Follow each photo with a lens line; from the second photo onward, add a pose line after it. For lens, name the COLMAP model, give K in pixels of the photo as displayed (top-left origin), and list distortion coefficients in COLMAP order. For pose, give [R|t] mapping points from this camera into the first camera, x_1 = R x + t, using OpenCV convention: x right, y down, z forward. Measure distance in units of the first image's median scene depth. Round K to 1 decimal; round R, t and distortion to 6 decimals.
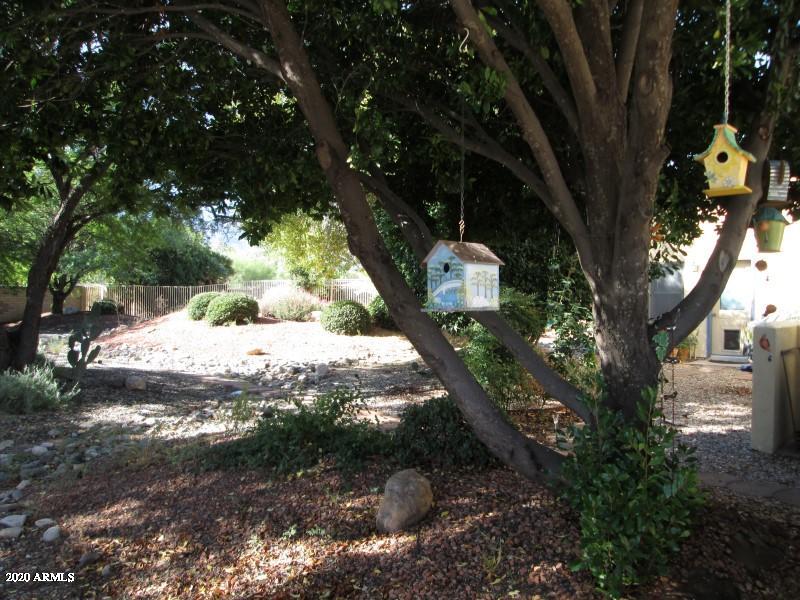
lens RADIAL K [[719.0, 0, 400.0], [0, 719.0, 300.0], [0, 0, 1]] dist [0.000420, 0.002170]
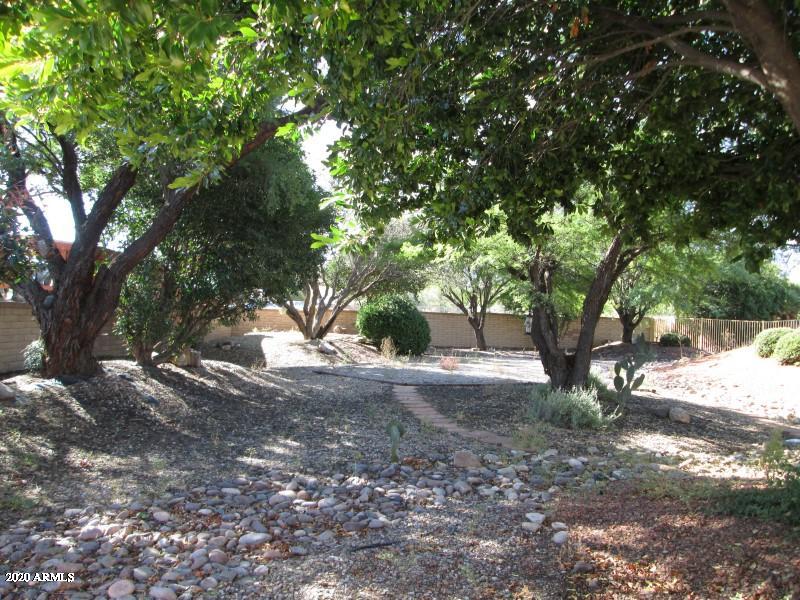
lens RADIAL K [[719.0, 0, 400.0], [0, 719.0, 300.0], [0, 0, 1]] dist [0.000420, 0.002170]
pose [[0.675430, 0.005334, -0.737405, 0.113164], [-0.042501, 0.998593, -0.031706, 0.004694], [0.736198, 0.052755, 0.674707, 0.036495]]
